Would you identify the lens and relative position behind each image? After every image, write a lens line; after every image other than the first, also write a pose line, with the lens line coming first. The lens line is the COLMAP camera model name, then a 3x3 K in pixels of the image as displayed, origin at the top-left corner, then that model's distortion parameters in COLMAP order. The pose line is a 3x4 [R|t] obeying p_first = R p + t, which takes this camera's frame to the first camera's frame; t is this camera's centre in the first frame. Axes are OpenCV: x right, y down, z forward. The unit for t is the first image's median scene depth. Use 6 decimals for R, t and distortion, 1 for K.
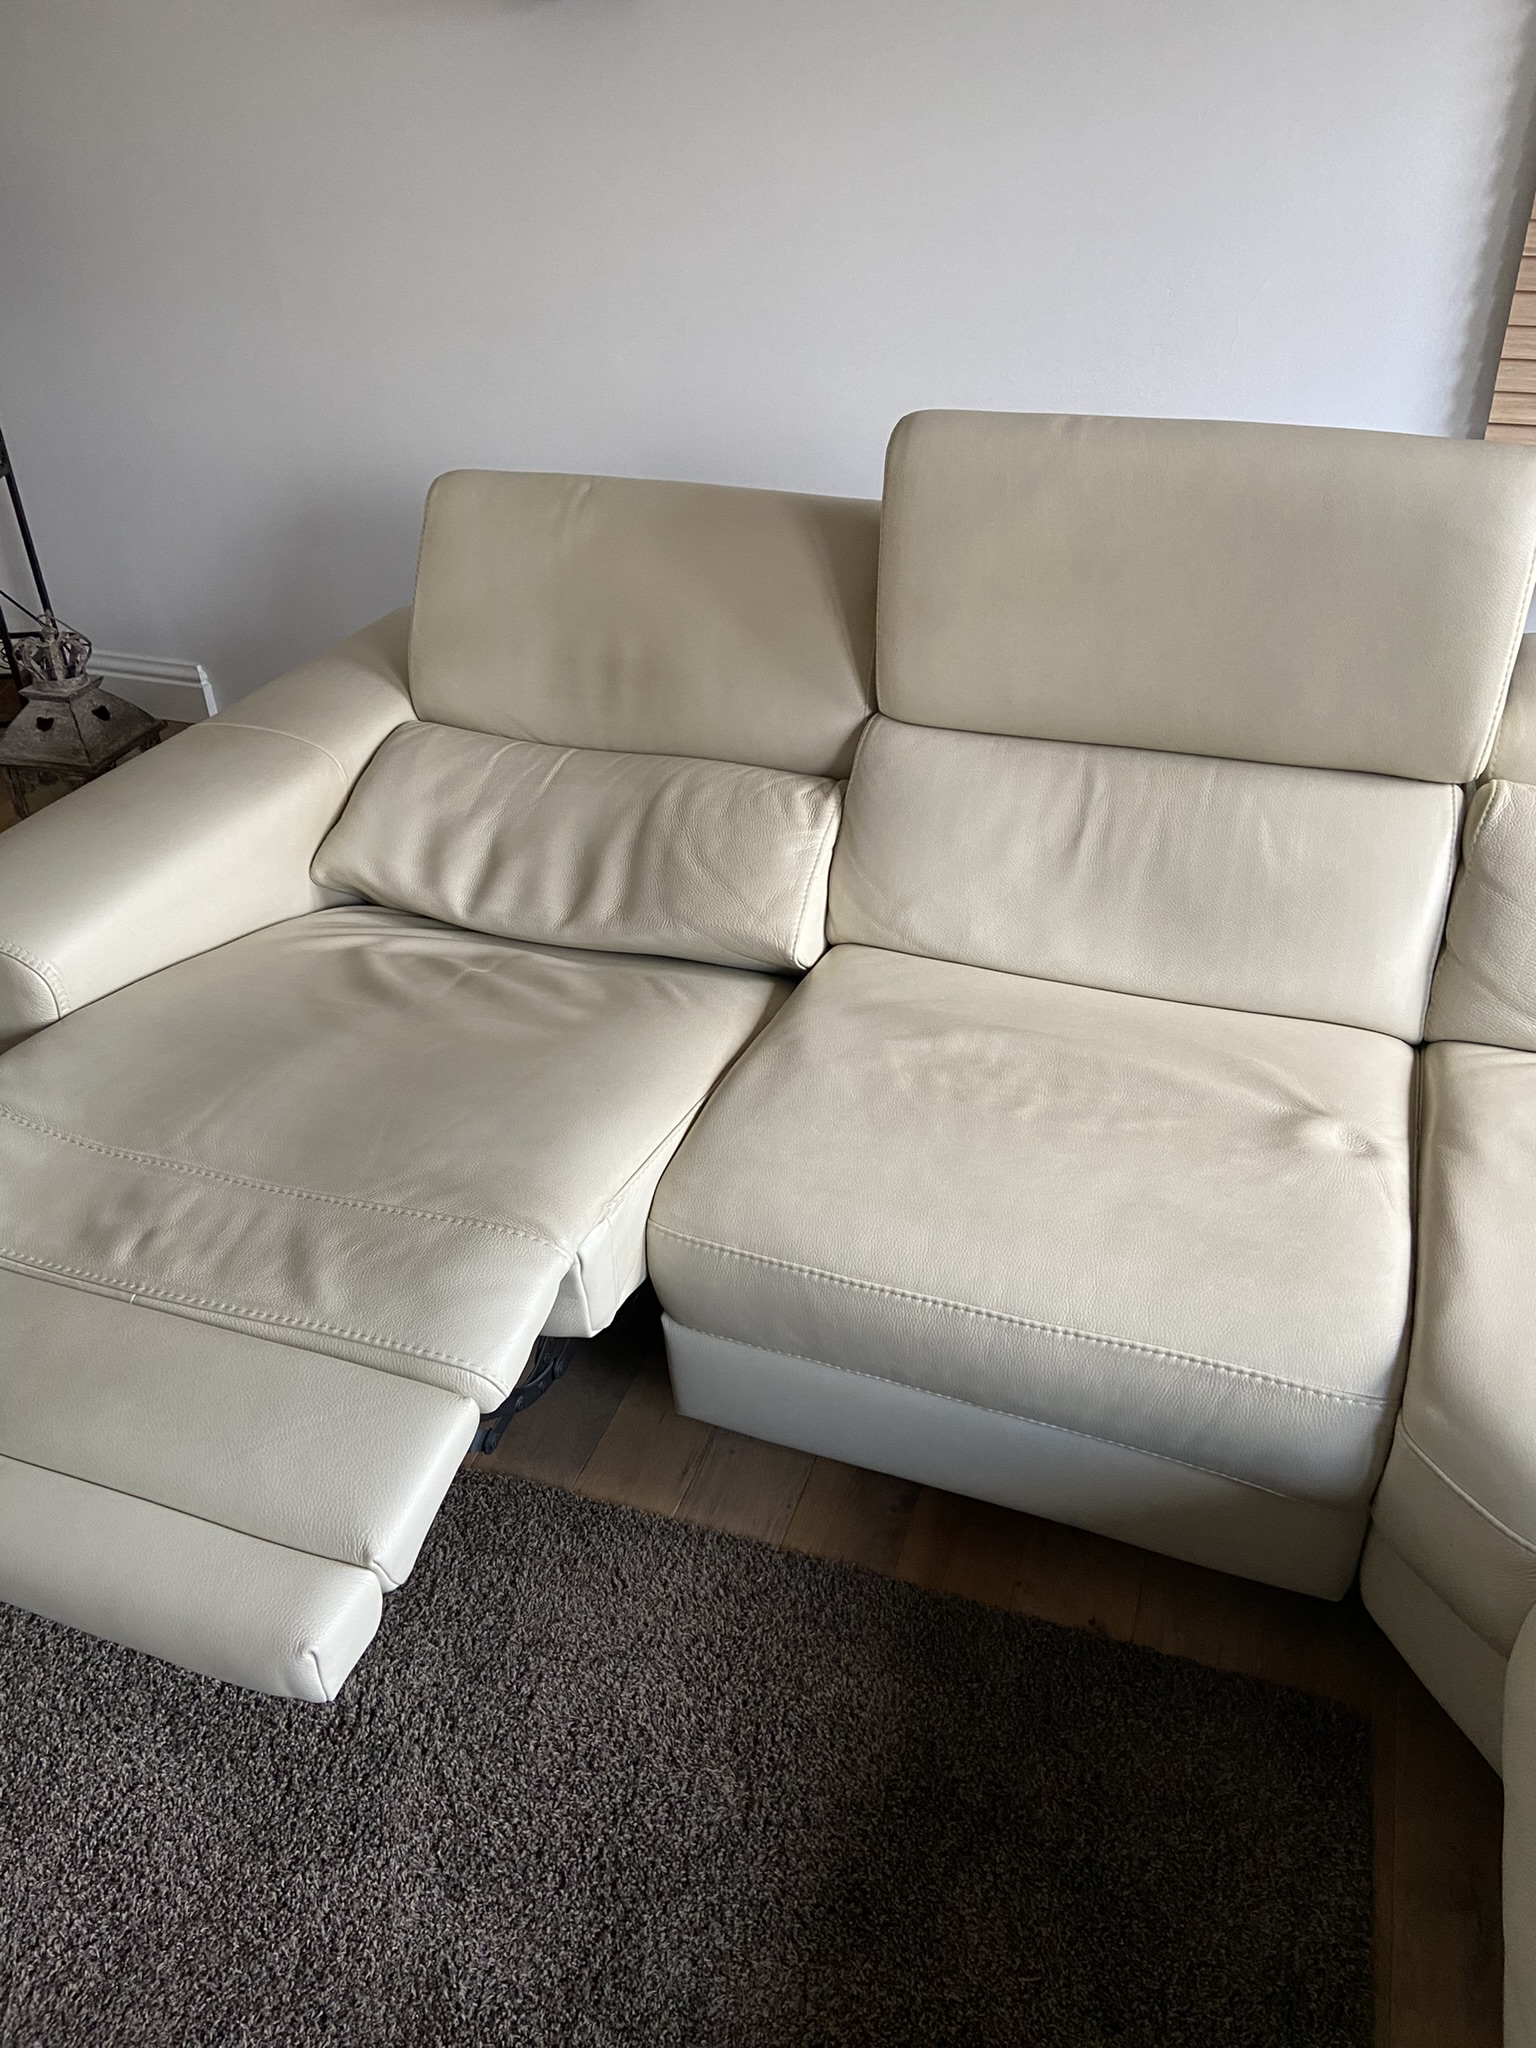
lens RADIAL K [[1538.8, 0, 772.4], [0, 1538.8, 1015.4], [0, 0, 1]] dist [0.123348, -0.144057]
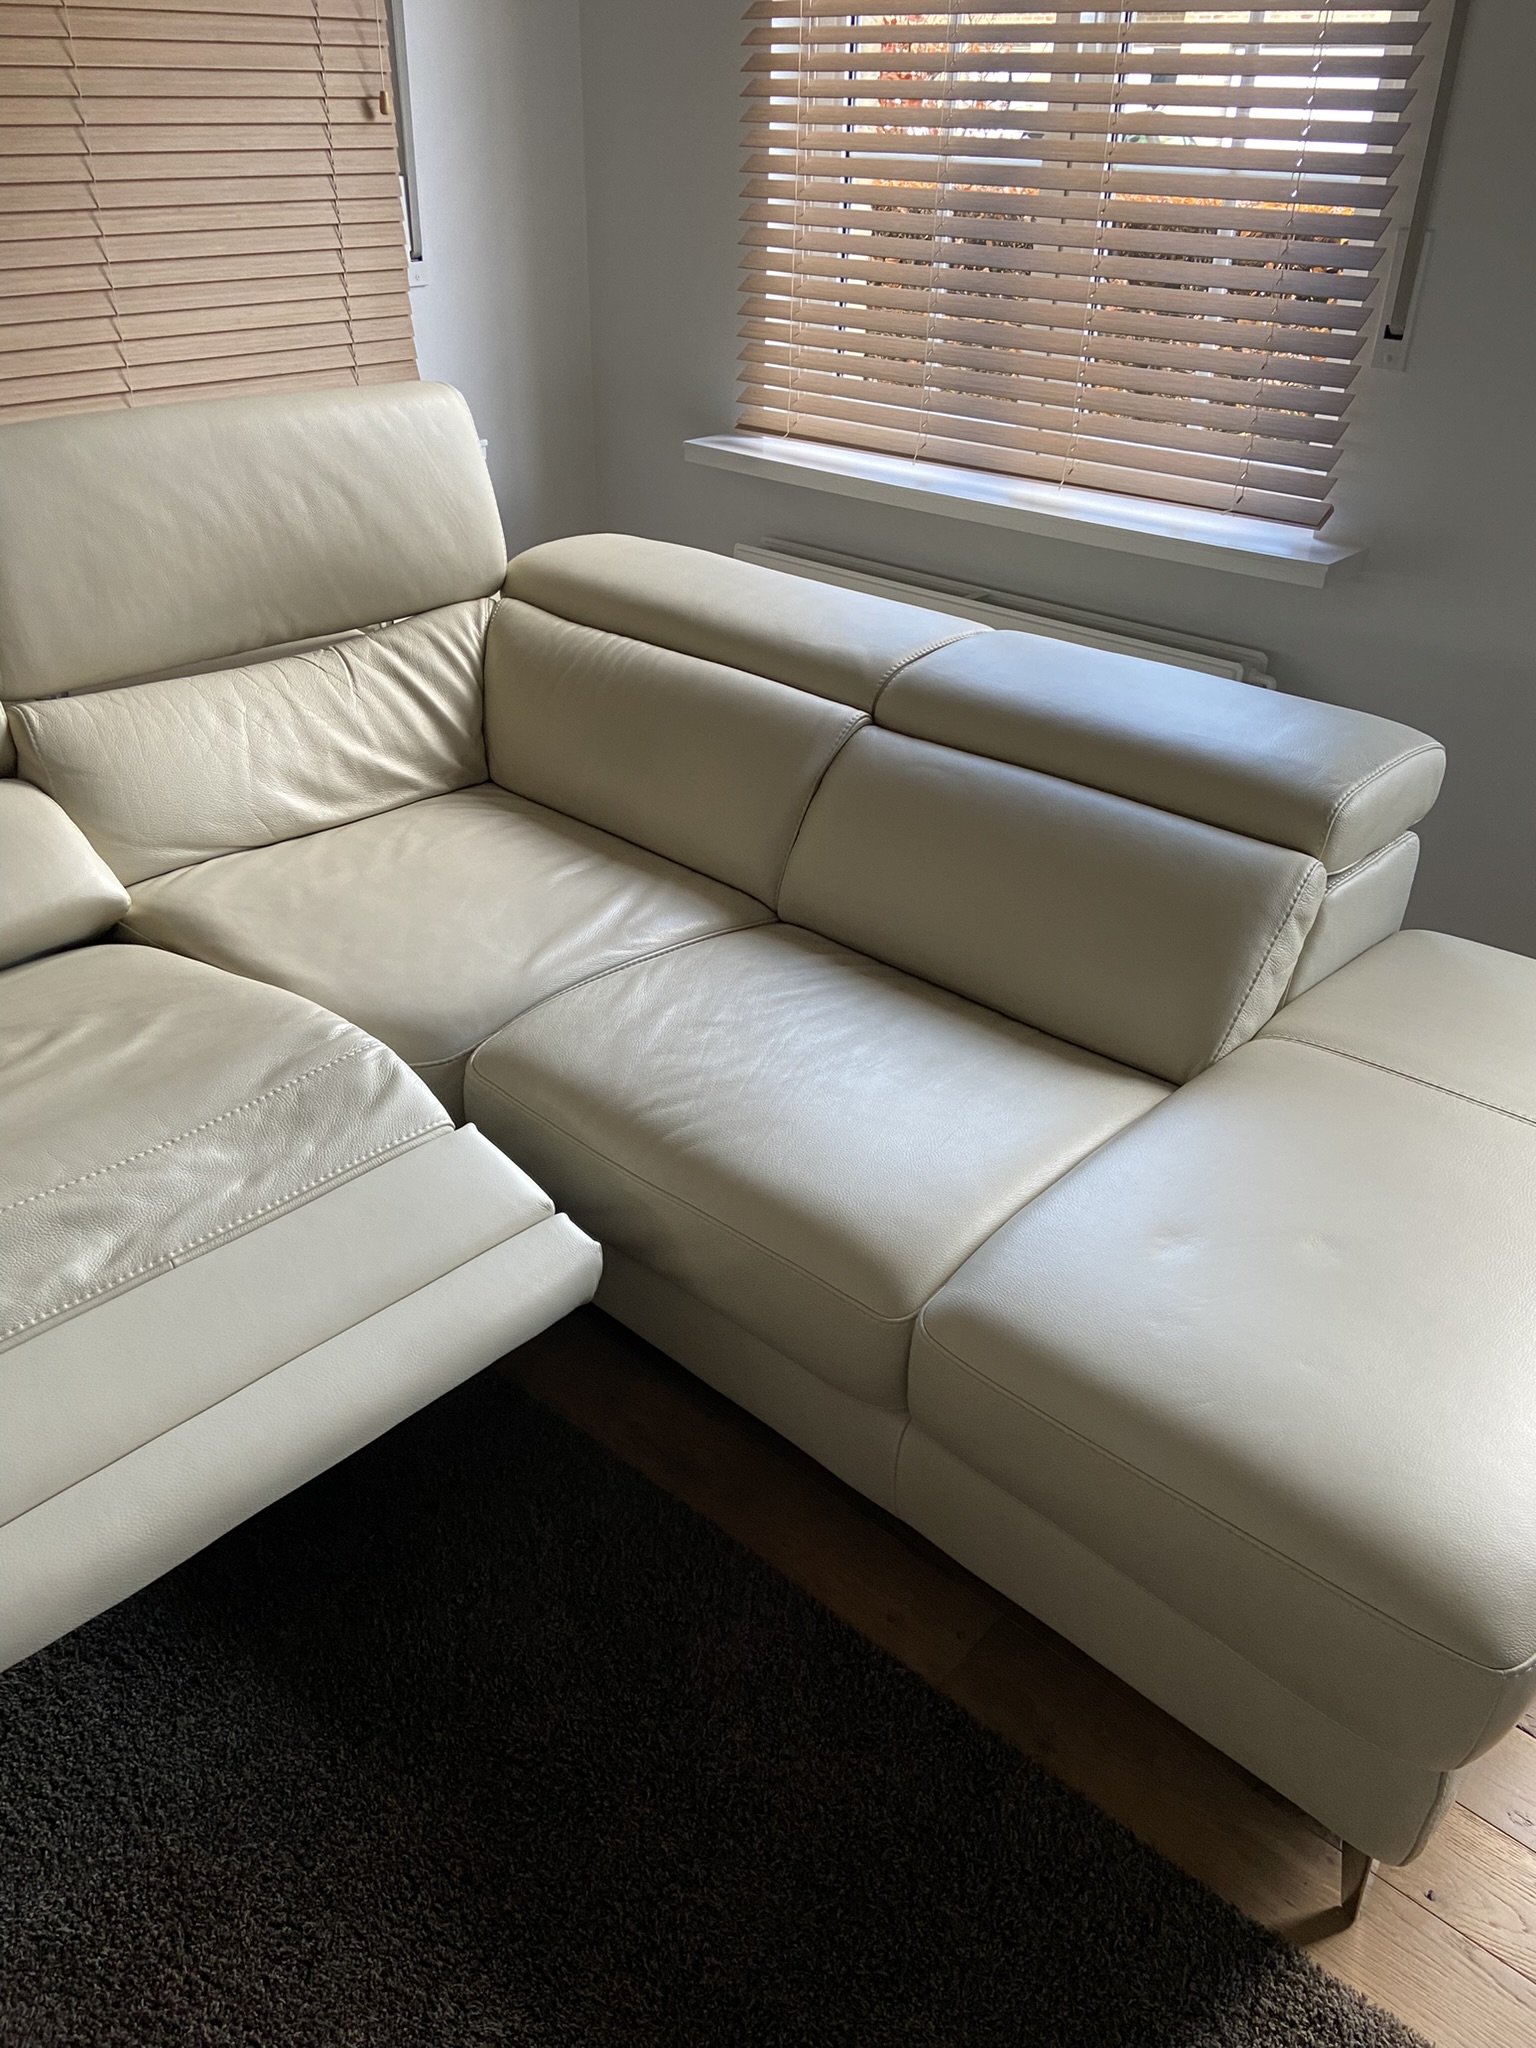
lens RADIAL K [[1538.8, 0, 754.0], [0, 1538.8, 1021.4], [0, 0, 1]] dist [0.123348, -0.144057]
pose [[0.391335, -0.448321, 0.803657, -0.515057], [0.477599, 0.845429, 0.239060, 0.056158], [-0.786611, 0.290273, 0.544963, -0.109350]]
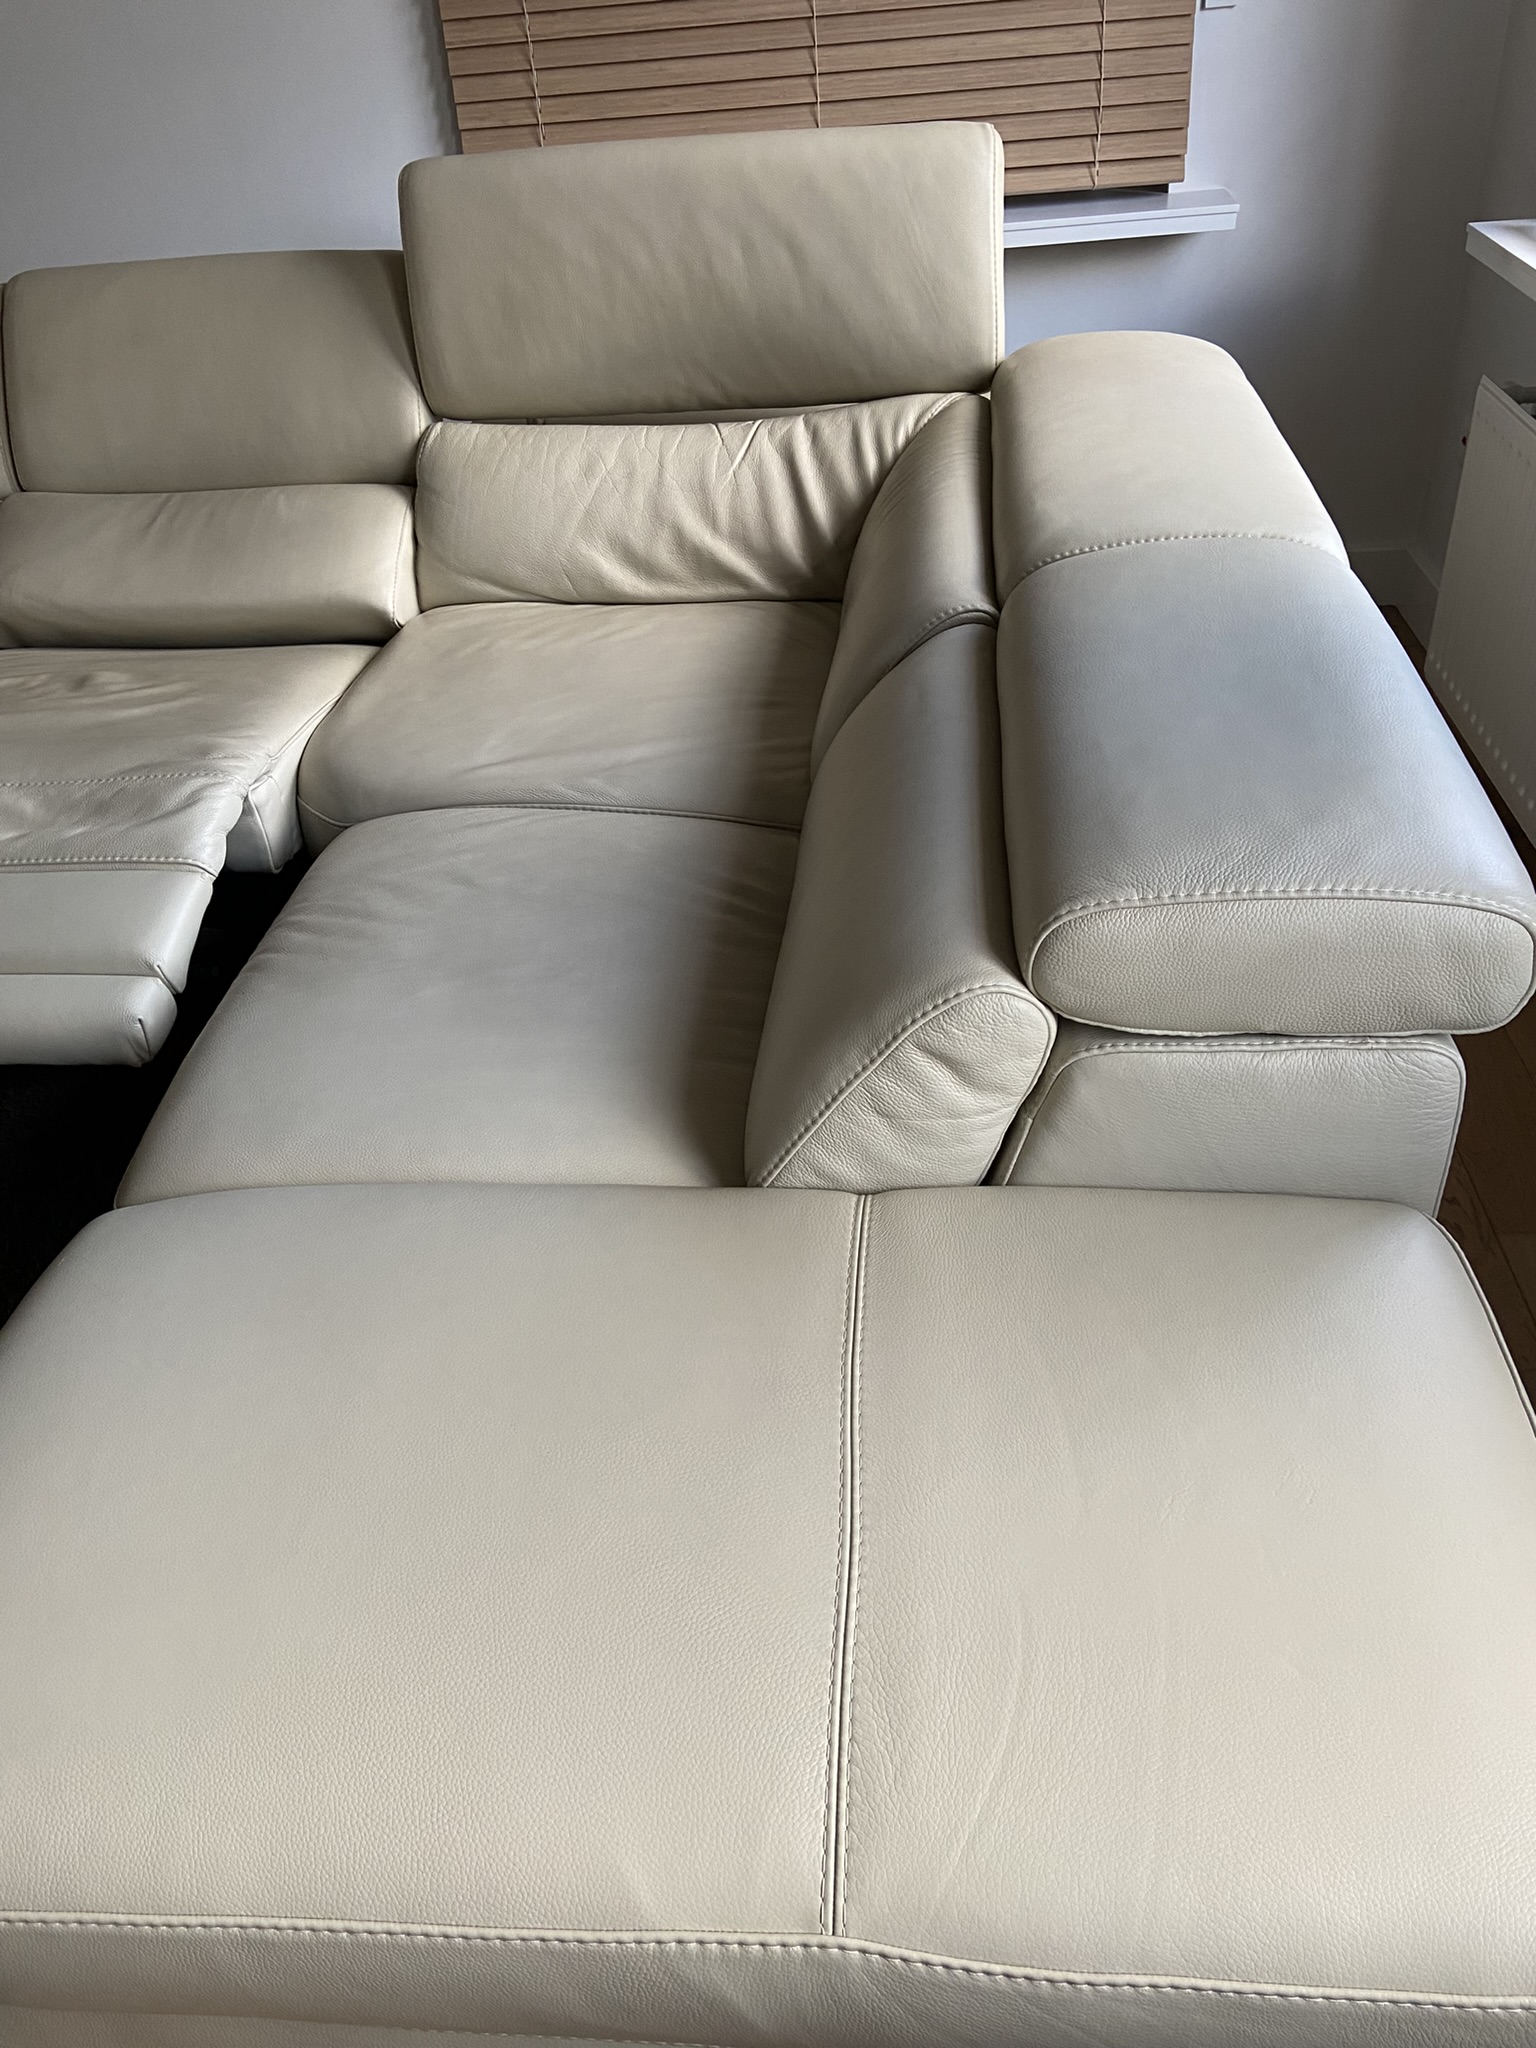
lens RADIAL K [[1538.8, 0, 747.4], [0, 1538.8, 1016.9], [0, 0, 1]] dist [0.123348, -0.144057]
pose [[0.966055, -0.193395, 0.171275, 0.446269], [0.185801, 0.980786, 0.059468, 0.400685], [-0.179485, -0.025626, 0.983427, -0.531228]]
